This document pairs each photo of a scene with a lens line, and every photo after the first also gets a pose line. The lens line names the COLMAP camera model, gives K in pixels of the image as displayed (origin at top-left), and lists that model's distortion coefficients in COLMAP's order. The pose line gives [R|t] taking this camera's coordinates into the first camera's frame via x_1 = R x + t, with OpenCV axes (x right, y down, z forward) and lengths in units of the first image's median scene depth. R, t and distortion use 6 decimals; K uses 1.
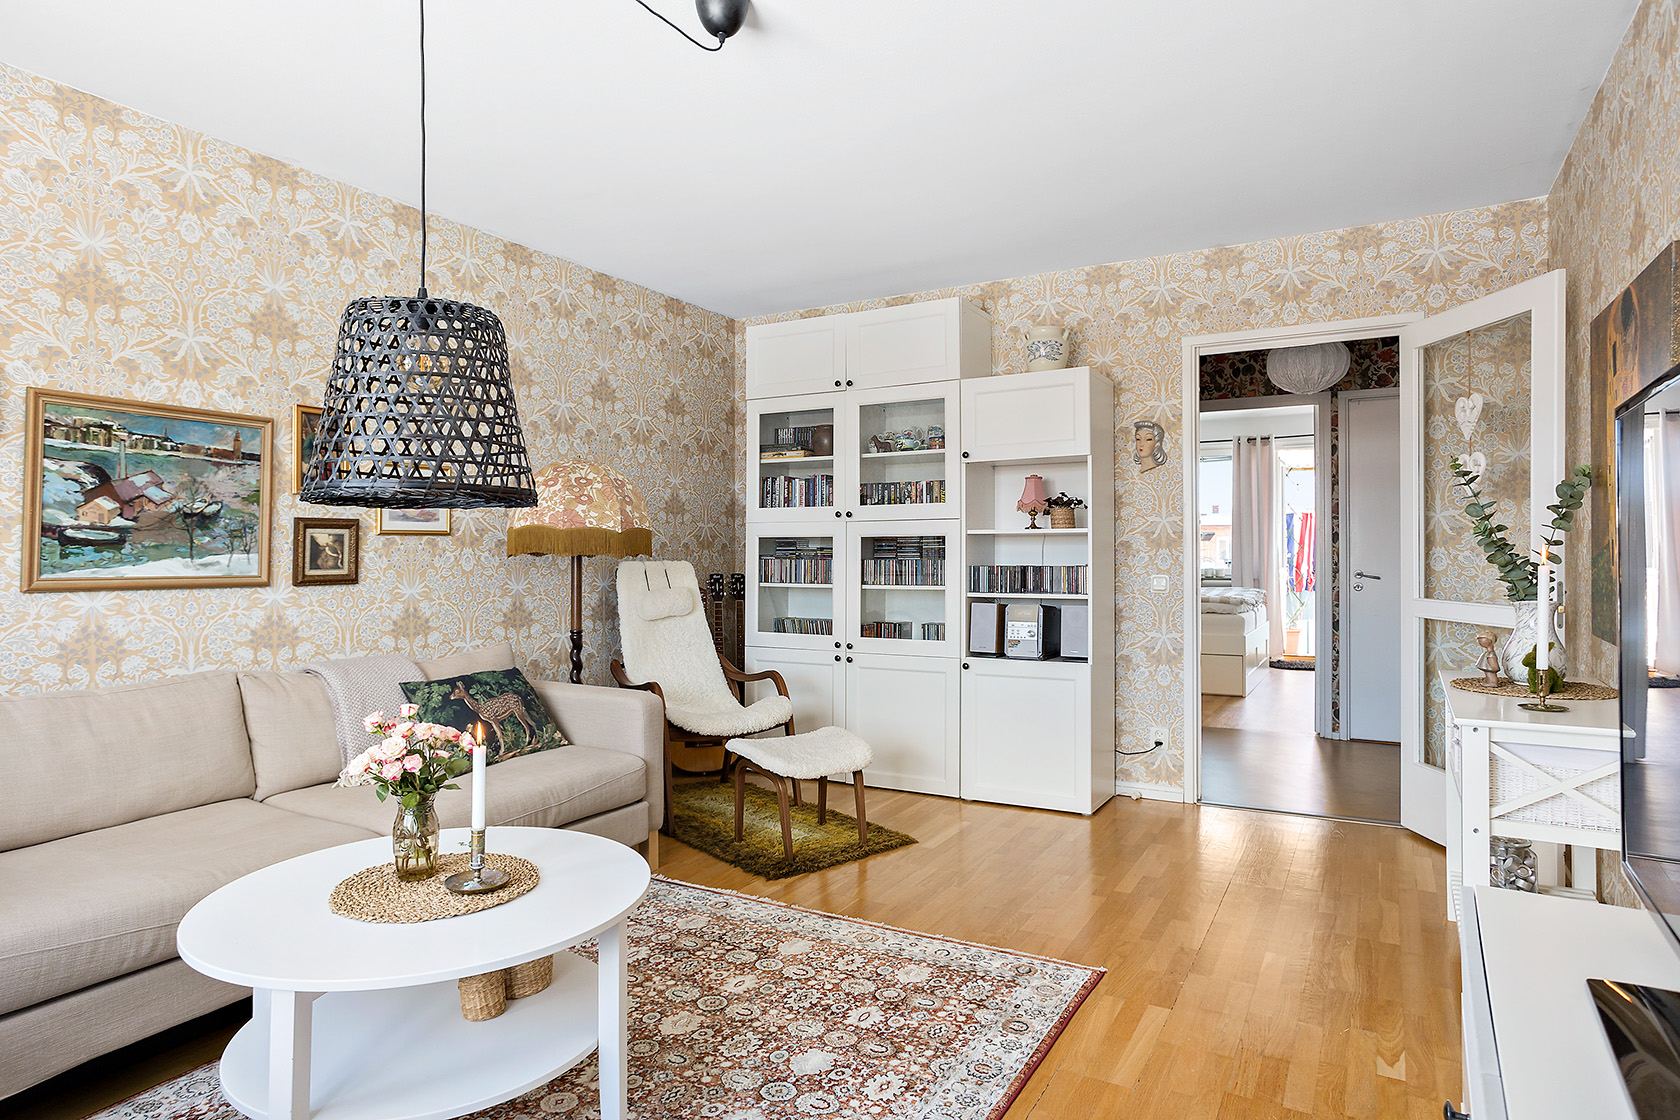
lens RADIAL K [[985.0, 0, 835.7], [0, 985.0, 556.7], [0, 0, 1]] dist [-0.000754, -0.000361]
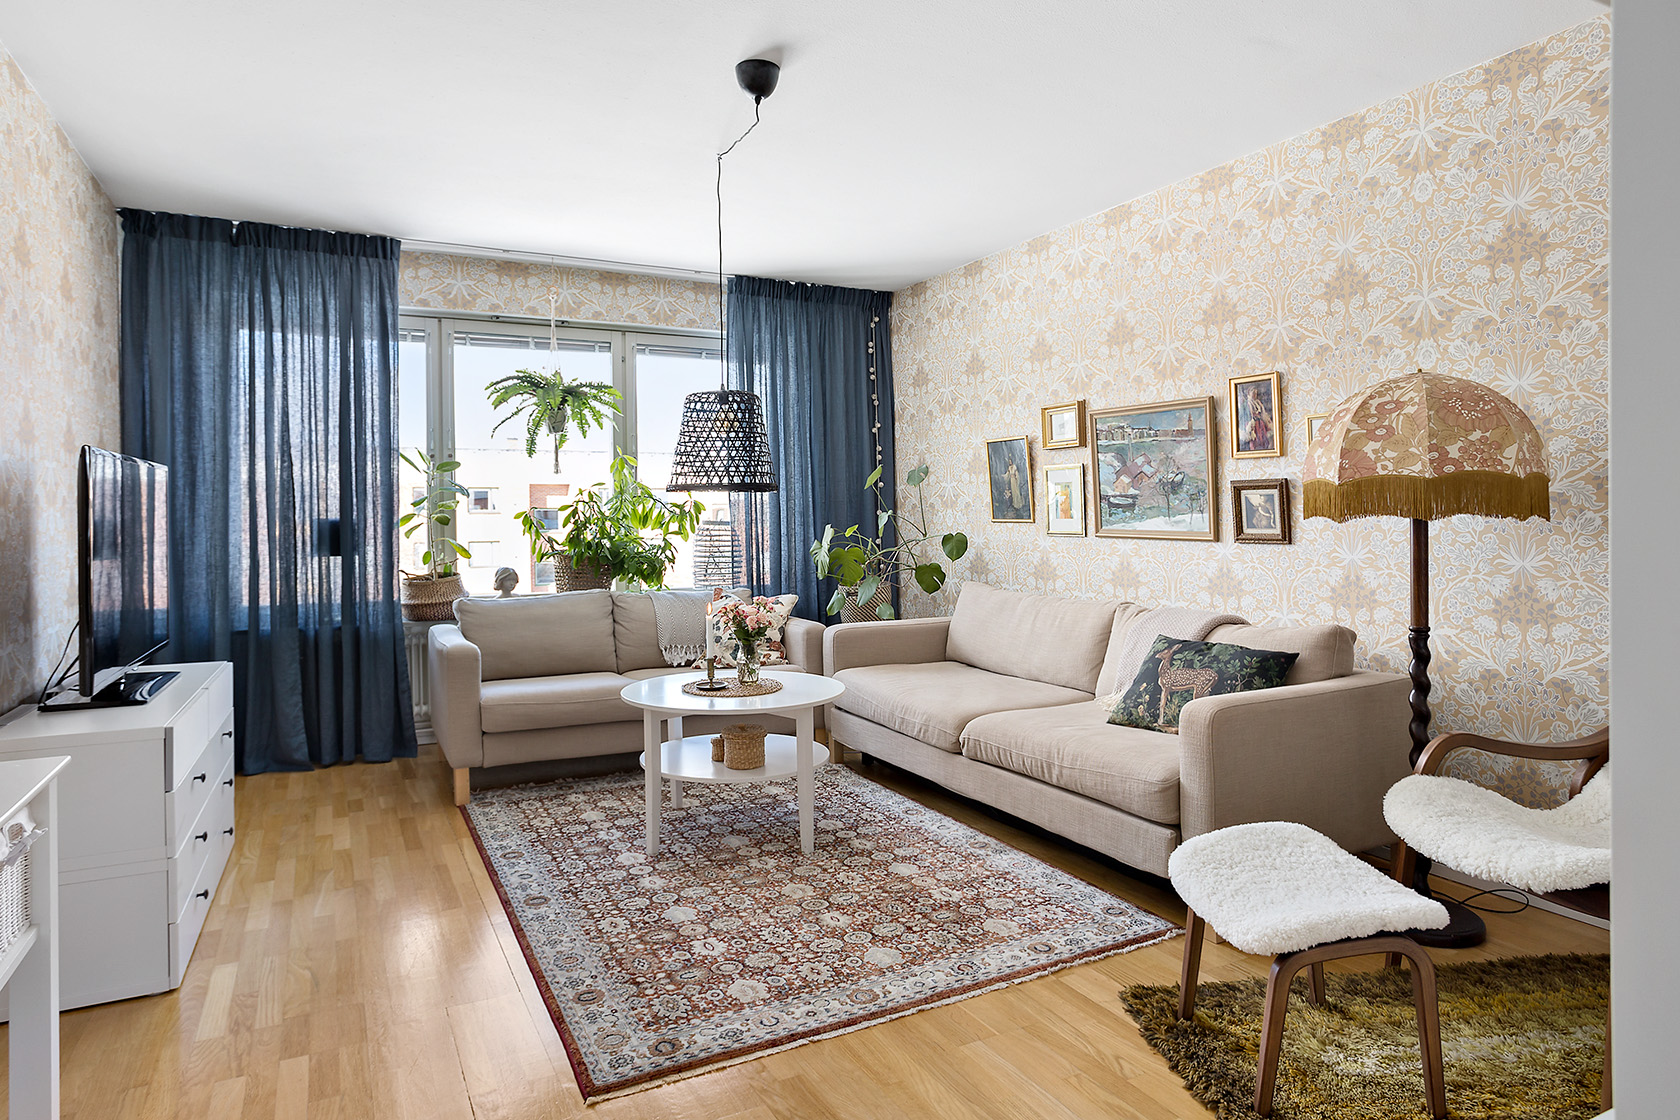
lens RADIAL K [[985.0, 0, 834.9], [0, 985.0, 495.5], [0, 0, 1]] dist [-0.000754, -0.000361]
pose [[-0.540578, -0.017807, -0.841106, 0.714979], [-0.005211, 0.999828, -0.017818, -0.001163], [0.841278, -0.005249, -0.540577, 1.408306]]
